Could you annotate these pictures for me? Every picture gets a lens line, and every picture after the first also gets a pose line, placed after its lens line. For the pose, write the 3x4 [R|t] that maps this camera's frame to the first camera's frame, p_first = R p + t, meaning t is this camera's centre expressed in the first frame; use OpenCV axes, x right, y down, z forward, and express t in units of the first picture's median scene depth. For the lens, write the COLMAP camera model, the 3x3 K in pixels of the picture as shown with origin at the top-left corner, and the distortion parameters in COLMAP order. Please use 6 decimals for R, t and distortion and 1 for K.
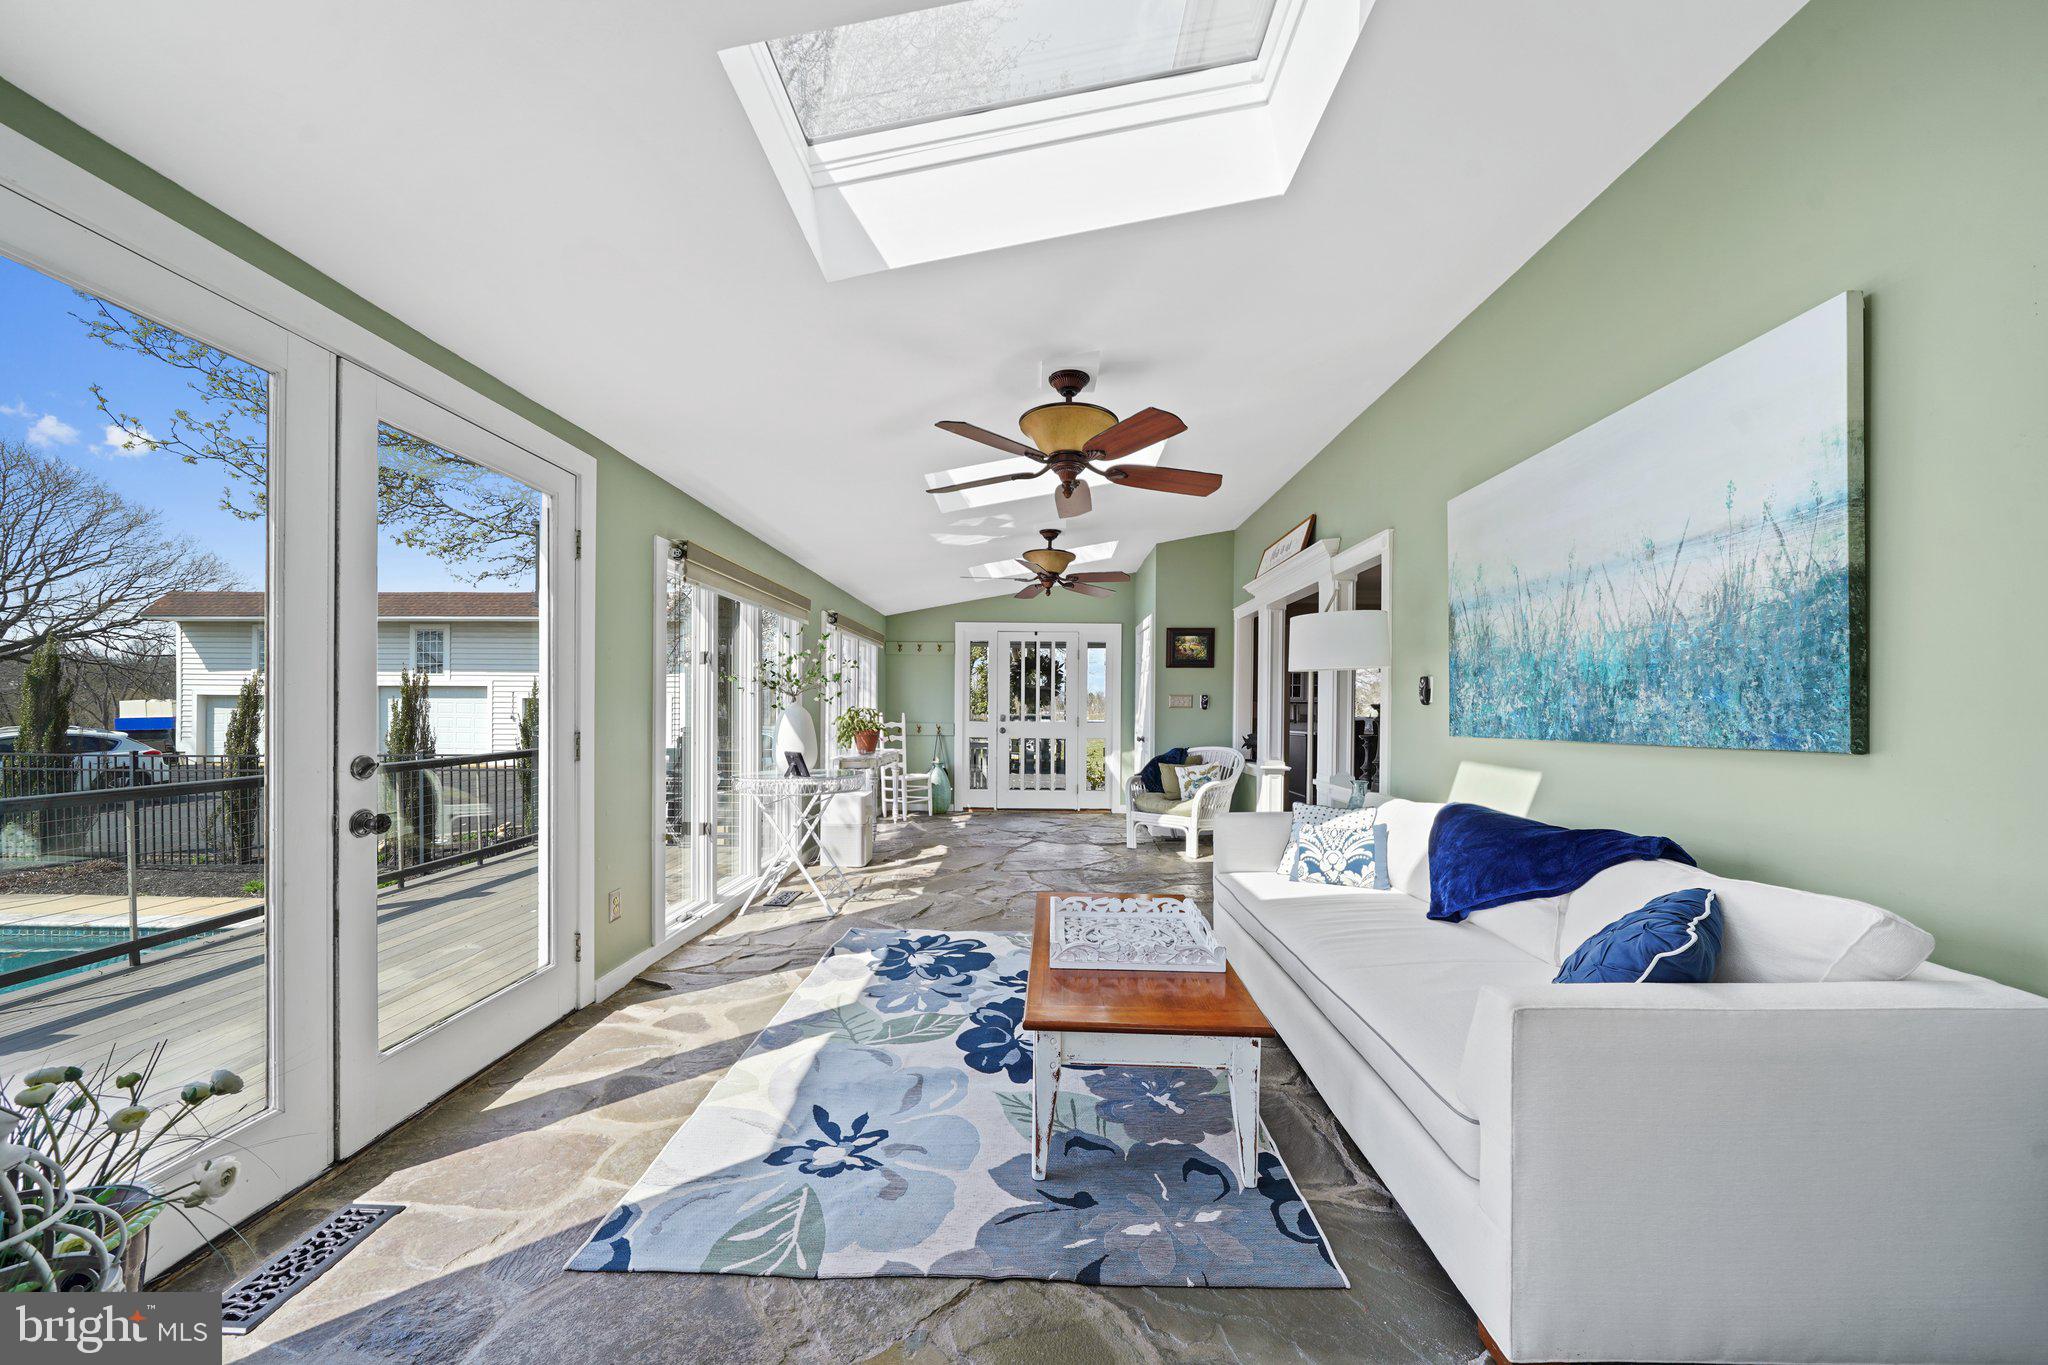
lens RADIAL K [[703.8, 0, 1026.0], [0, 703.8, 690.2], [0, 0, 1]] dist [-0.002185, -0.000136]
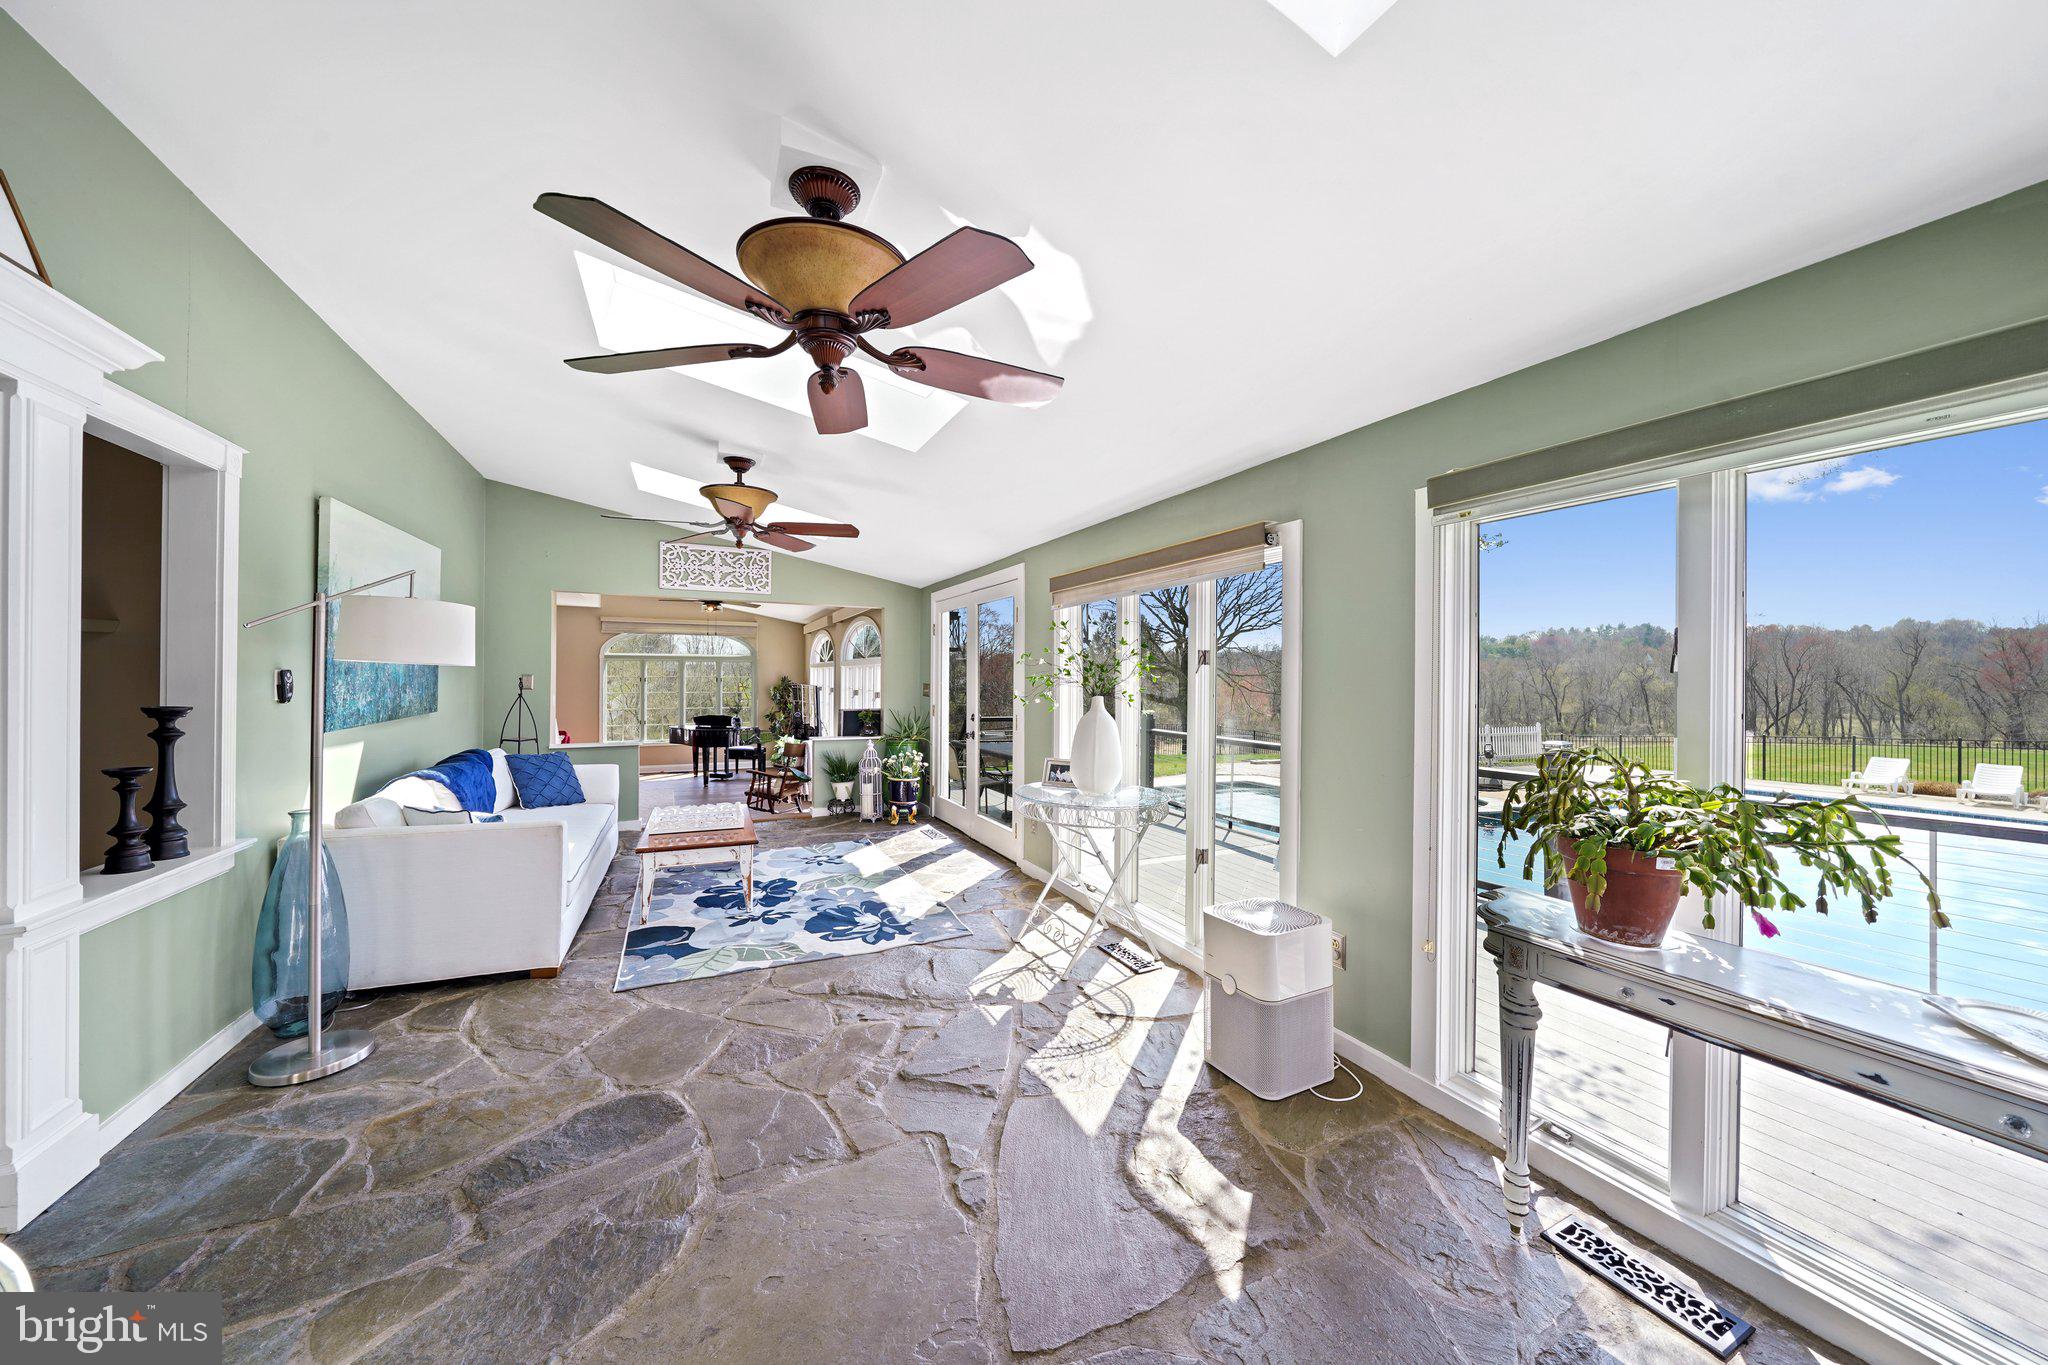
lens RADIAL K [[703.8, 0, 1026.0], [0, 703.8, 690.2], [0, 0, 1]] dist [-0.002185, -0.000136]
pose [[-0.890152, -0.008329, -0.455587, 0.167203], [-0.007987, 0.999965, -0.002675, -0.001233], [0.455594, 0.001258, -0.890187, 2.322469]]
